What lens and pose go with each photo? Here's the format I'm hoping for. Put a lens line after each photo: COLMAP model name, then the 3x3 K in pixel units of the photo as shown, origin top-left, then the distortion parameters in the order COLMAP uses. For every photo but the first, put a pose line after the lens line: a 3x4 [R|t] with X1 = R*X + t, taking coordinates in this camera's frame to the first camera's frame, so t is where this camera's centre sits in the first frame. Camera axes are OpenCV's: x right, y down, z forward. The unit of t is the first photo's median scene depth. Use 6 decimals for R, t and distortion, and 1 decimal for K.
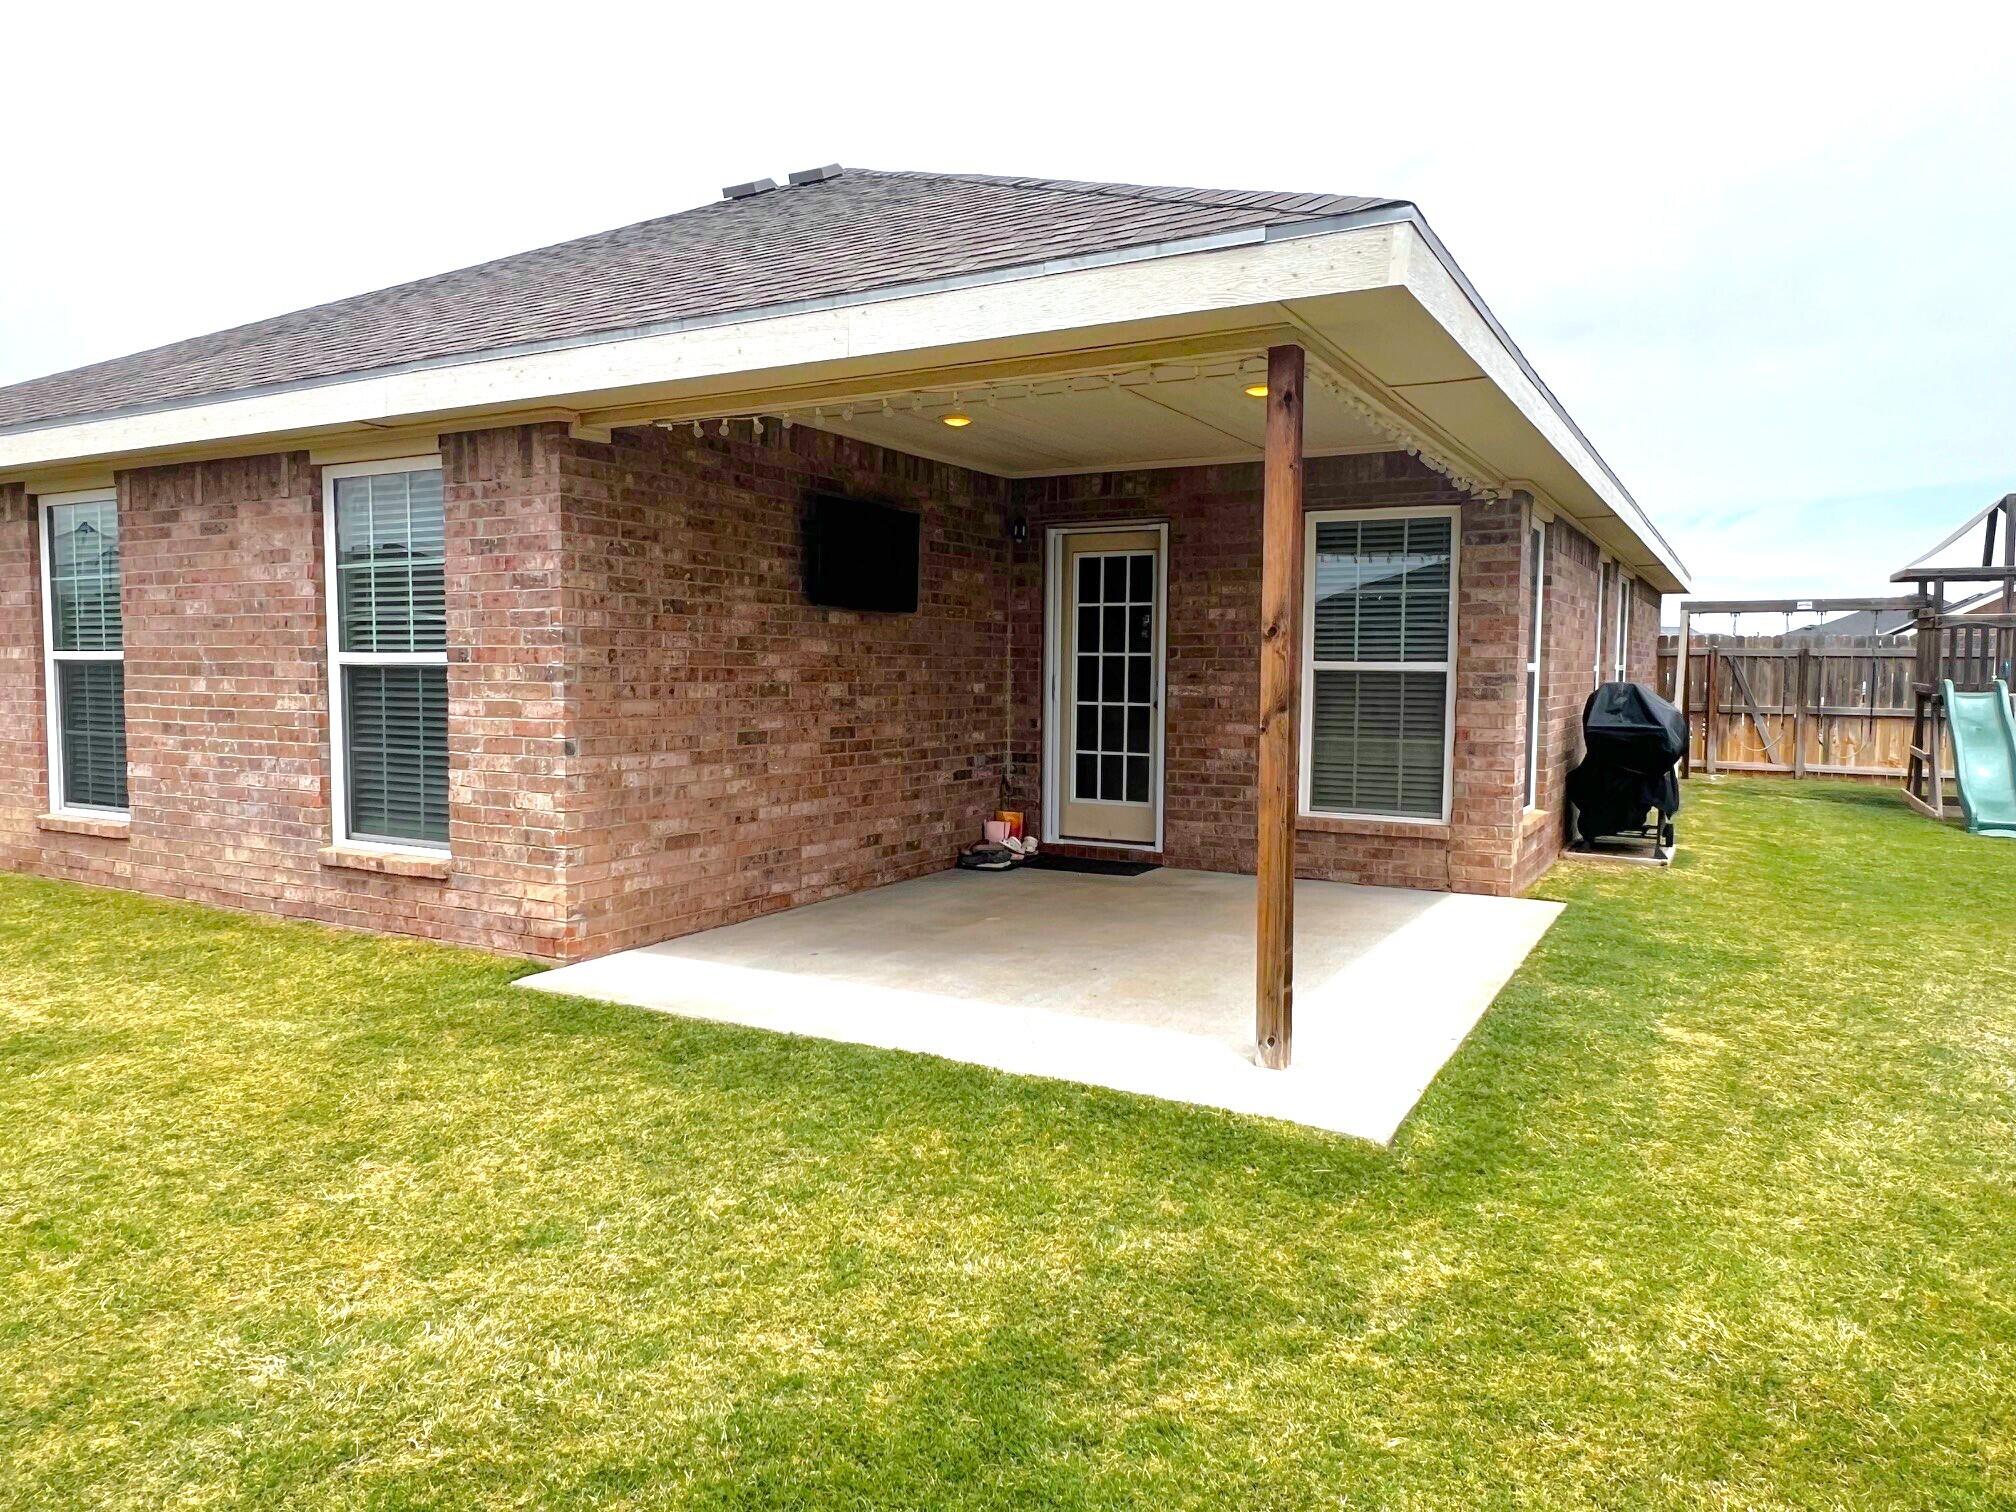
lens RADIAL K [[1345.9, 0, 1003.3], [0, 1345.9, 761.5], [0, 0, 1]] dist [-0.001760, -0.003134]
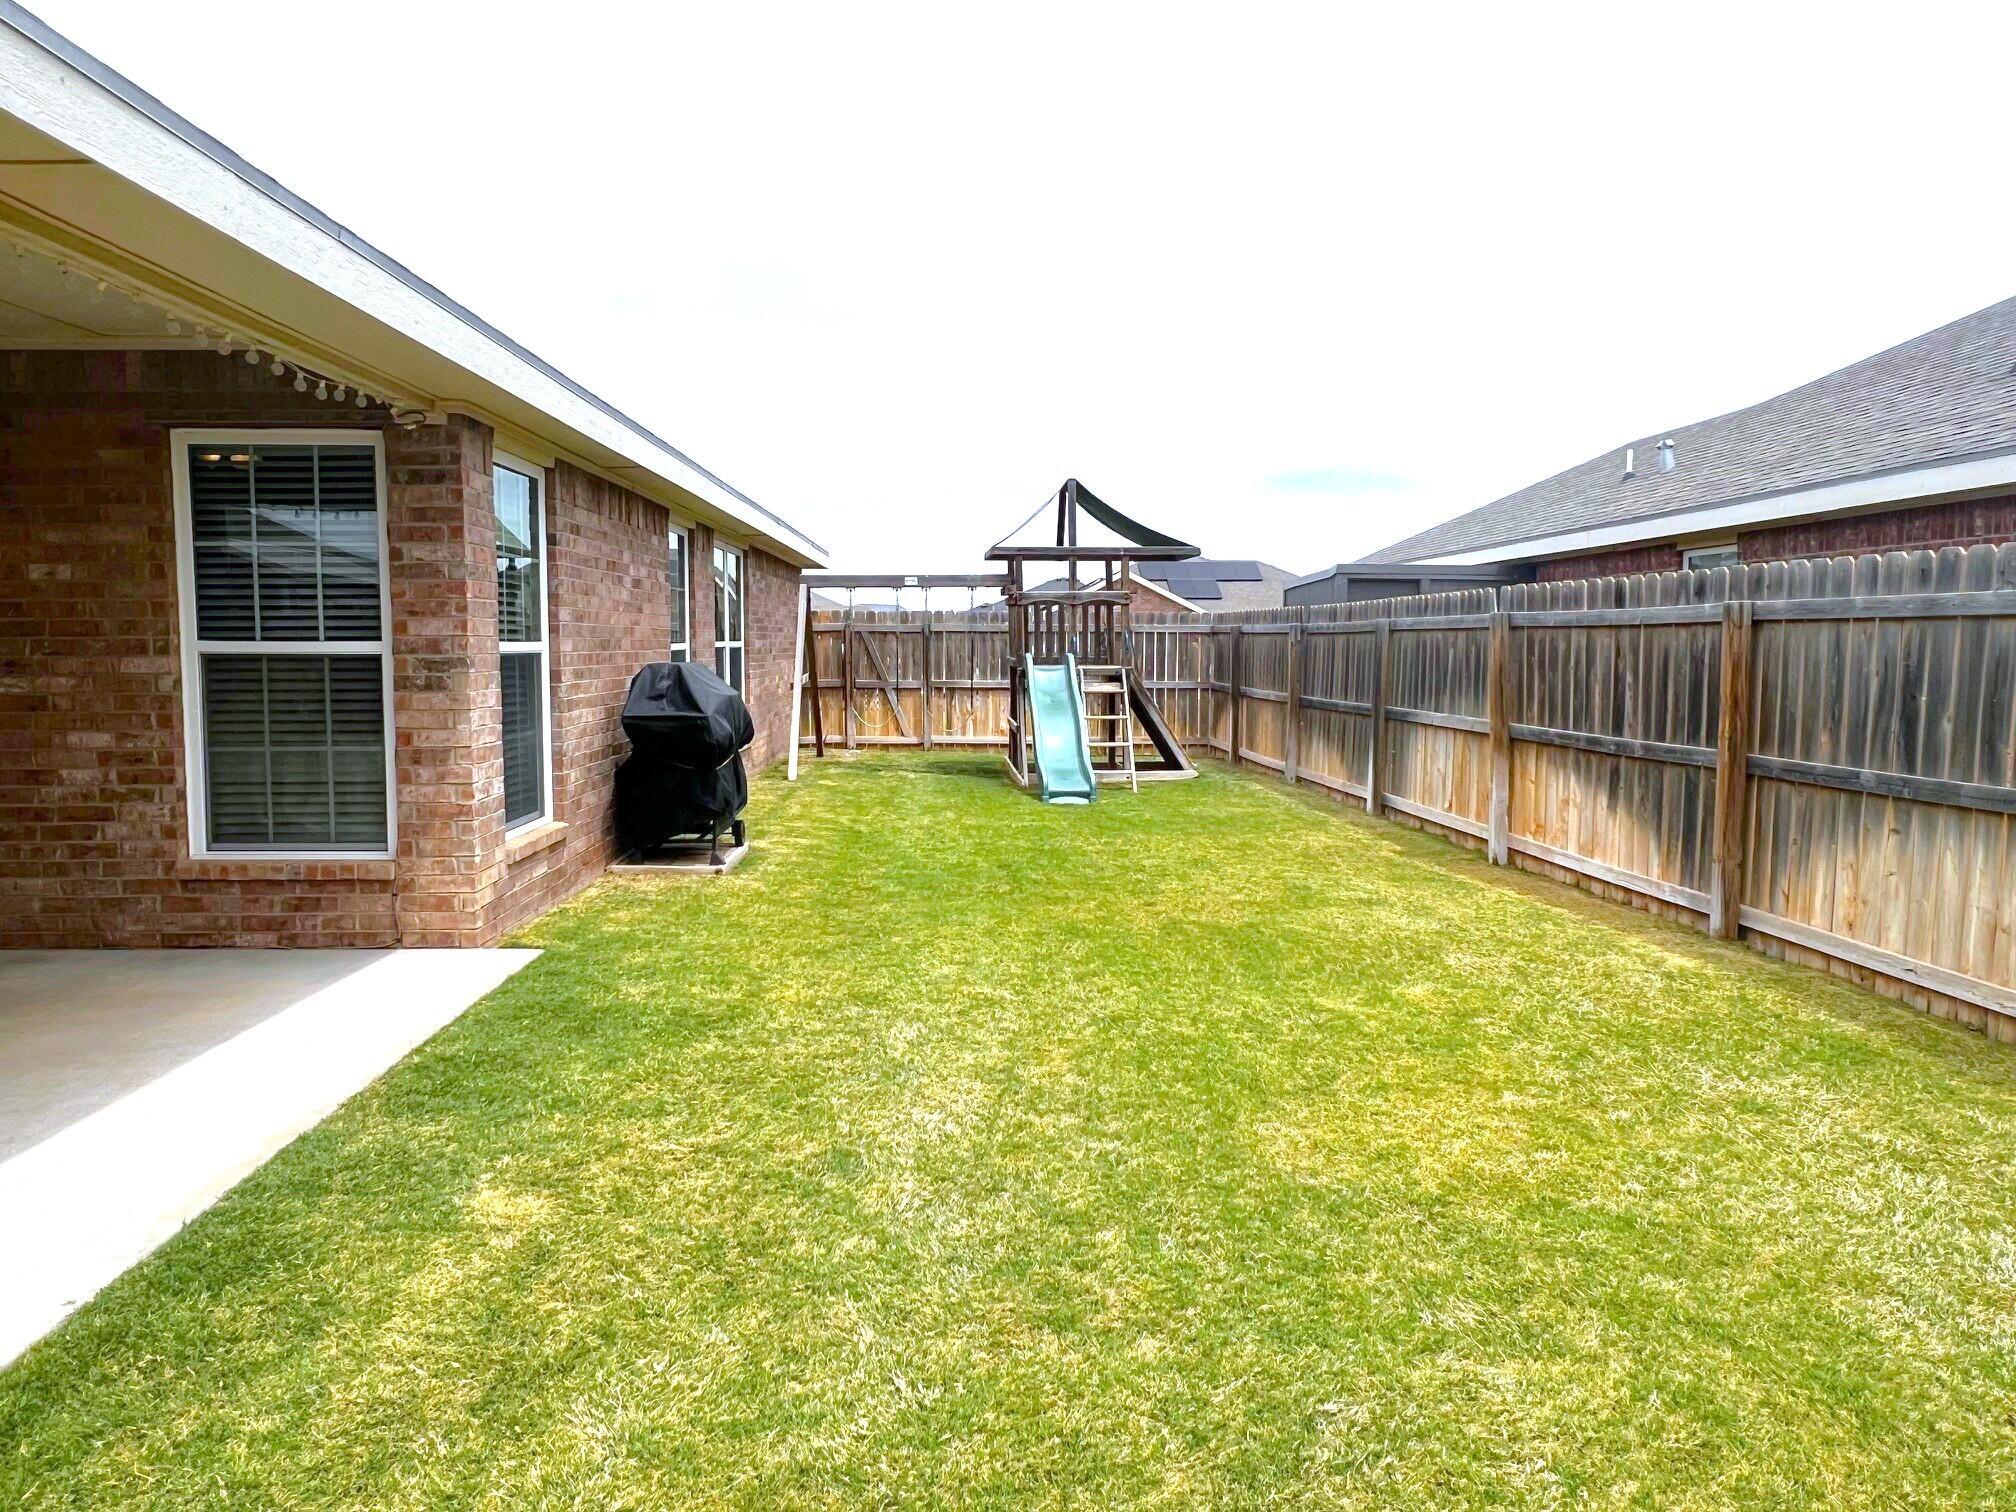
lens RADIAL K [[1345.9, 0, 995.7], [0, 1345.9, 743.7], [0, 0, 1]] dist [-0.001760, -0.003134]
pose [[0.859252, -0.043951, 0.509662, 0.243796], [0.041124, 0.999012, 0.016819, -0.016006], [-0.509898, 0.006507, 0.860211, 0.188410]]
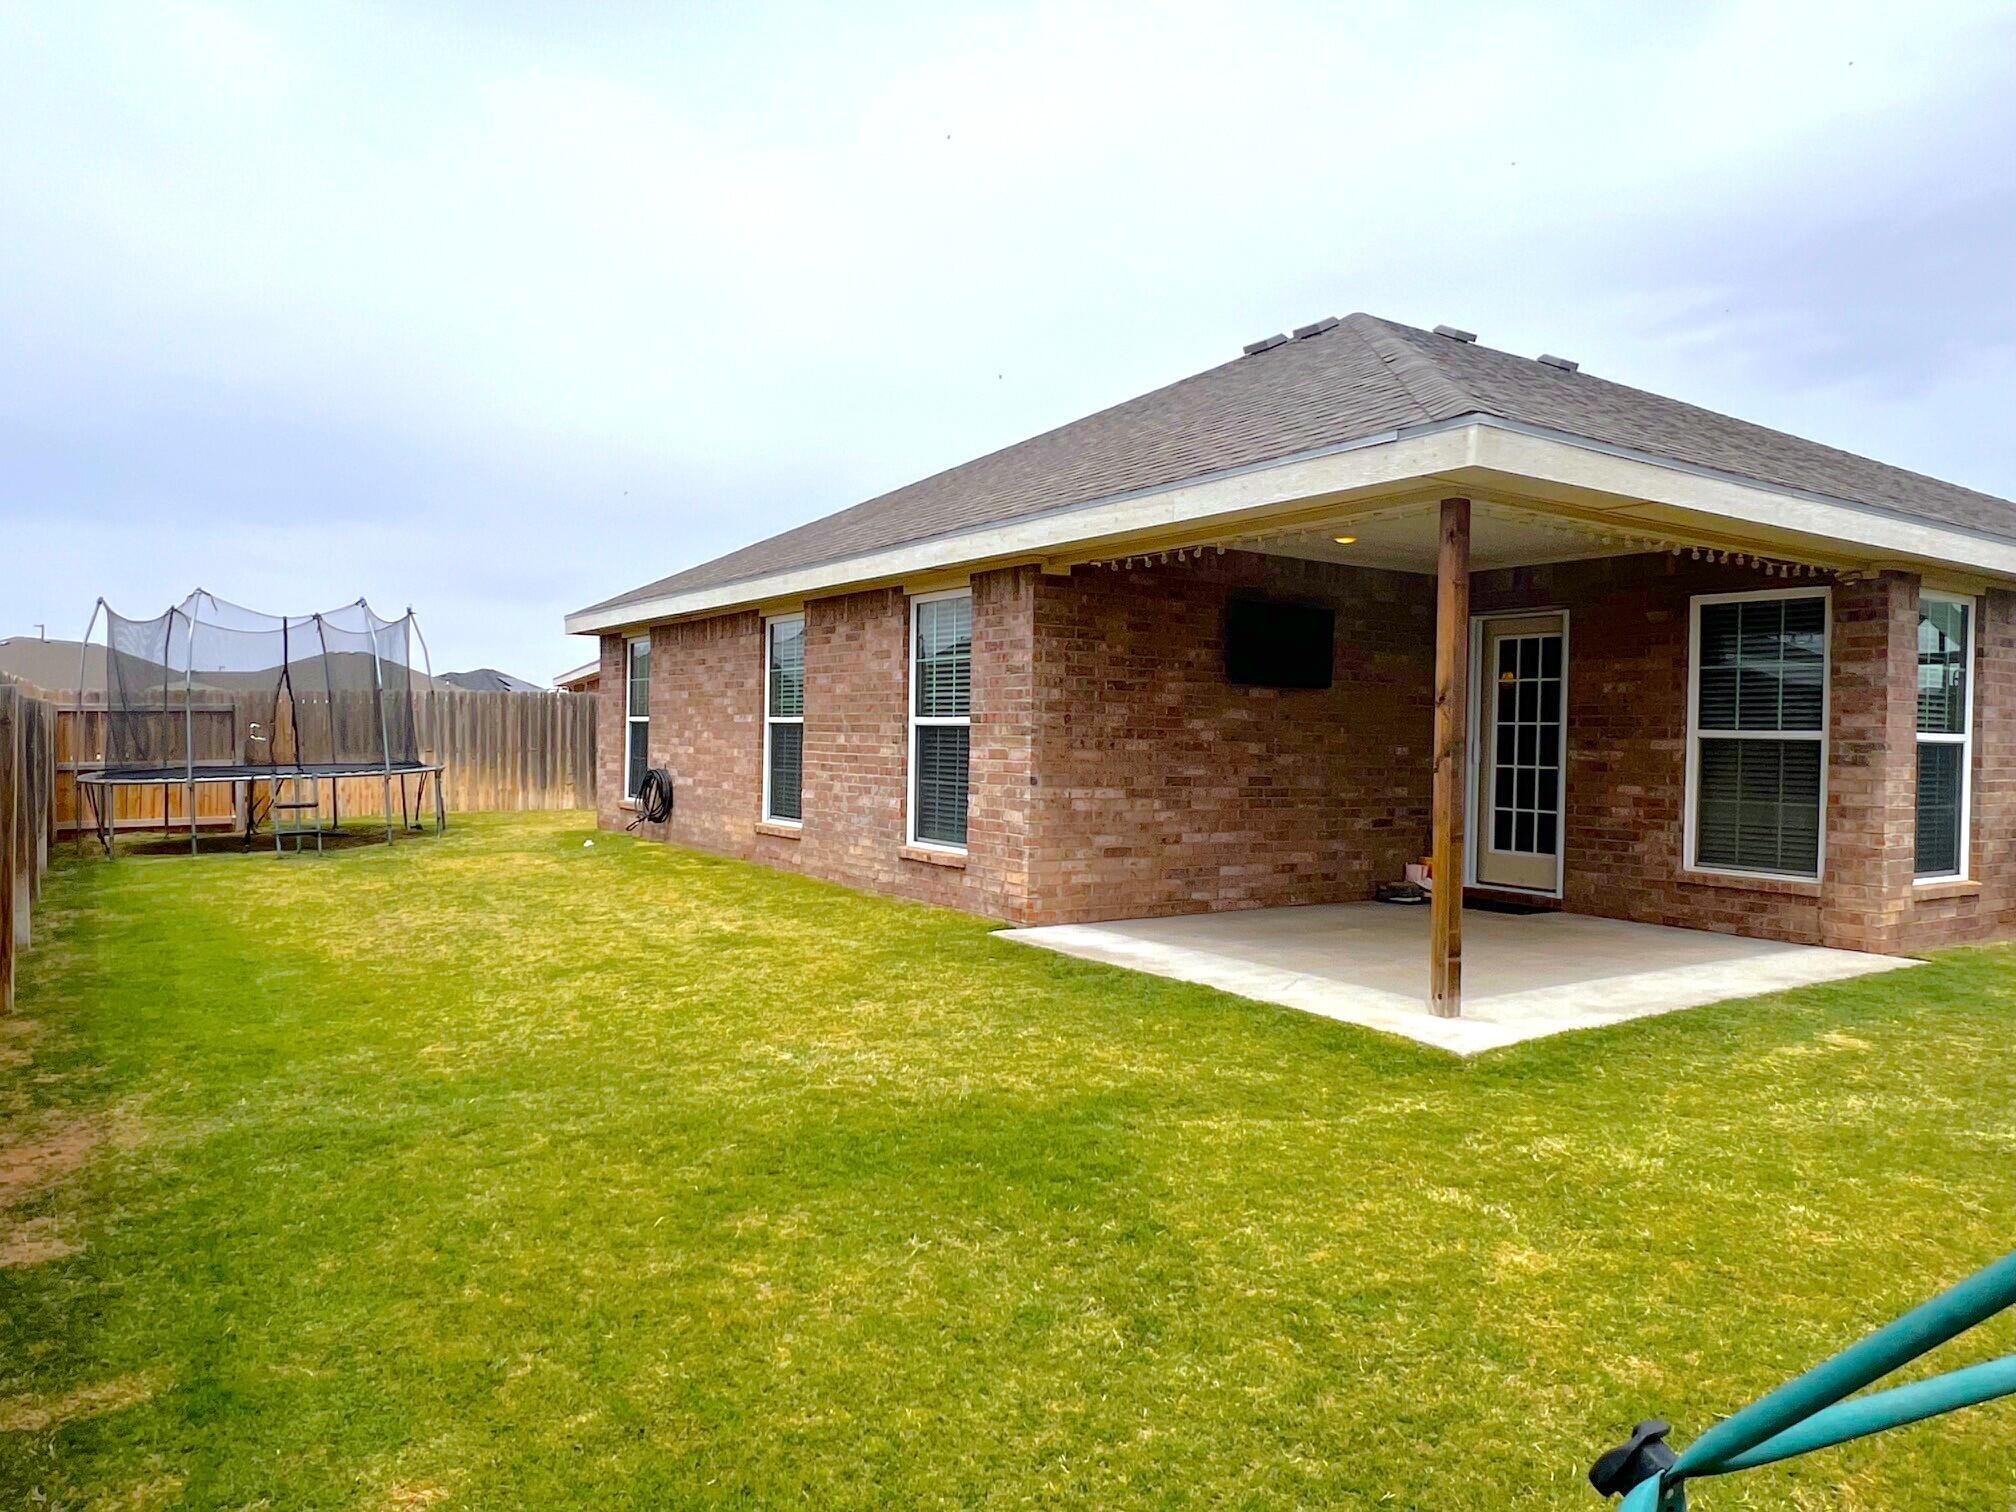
lens RADIAL K [[1345.9, 0, 1000.8], [0, 1345.9, 760.2], [0, 0, 1]] dist [-0.001760, -0.003134]
pose [[0.888329, 0.017393, -0.458879, 0.244429], [-0.044420, 0.997851, -0.048169, 0.030538], [0.457055, 0.063173, 0.887192, -0.251287]]
